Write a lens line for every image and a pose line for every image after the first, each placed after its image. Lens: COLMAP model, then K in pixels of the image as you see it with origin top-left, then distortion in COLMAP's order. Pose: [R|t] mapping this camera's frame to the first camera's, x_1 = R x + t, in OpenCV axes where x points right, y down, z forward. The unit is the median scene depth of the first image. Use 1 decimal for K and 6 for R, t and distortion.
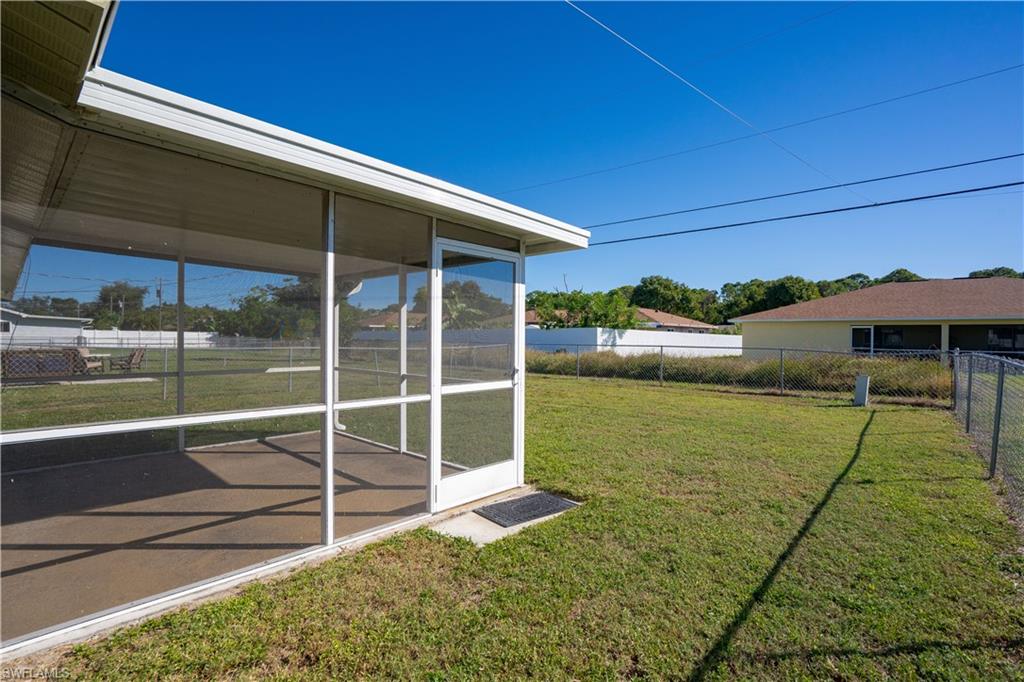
lens RADIAL K [[478.2, 0, 509.6], [0, 478.2, 343.7], [0, 0, 1]] dist [-0.071602, 0.021188]
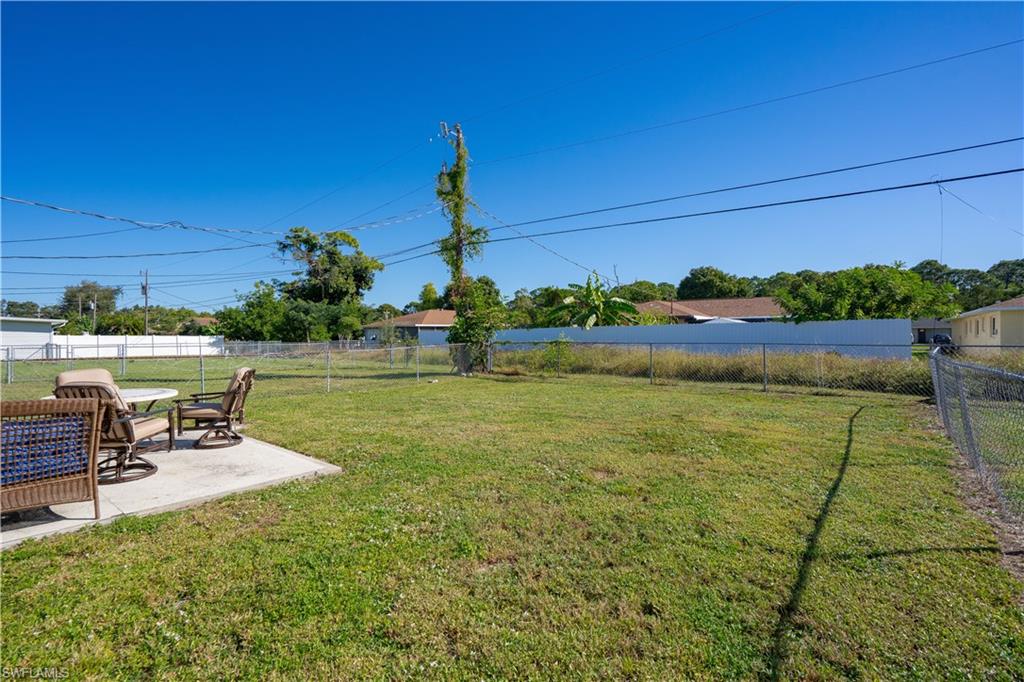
lens RADIAL K [[478.2, 0, 509.6], [0, 478.2, 343.7], [0, 0, 1]] dist [-0.071602, 0.021188]
pose [[0.998692, -0.016096, 0.048535, -0.130676], [0.016065, 0.999870, 0.001030, -0.002703], [-0.048545, -0.000249, 0.998821, 0.127312]]
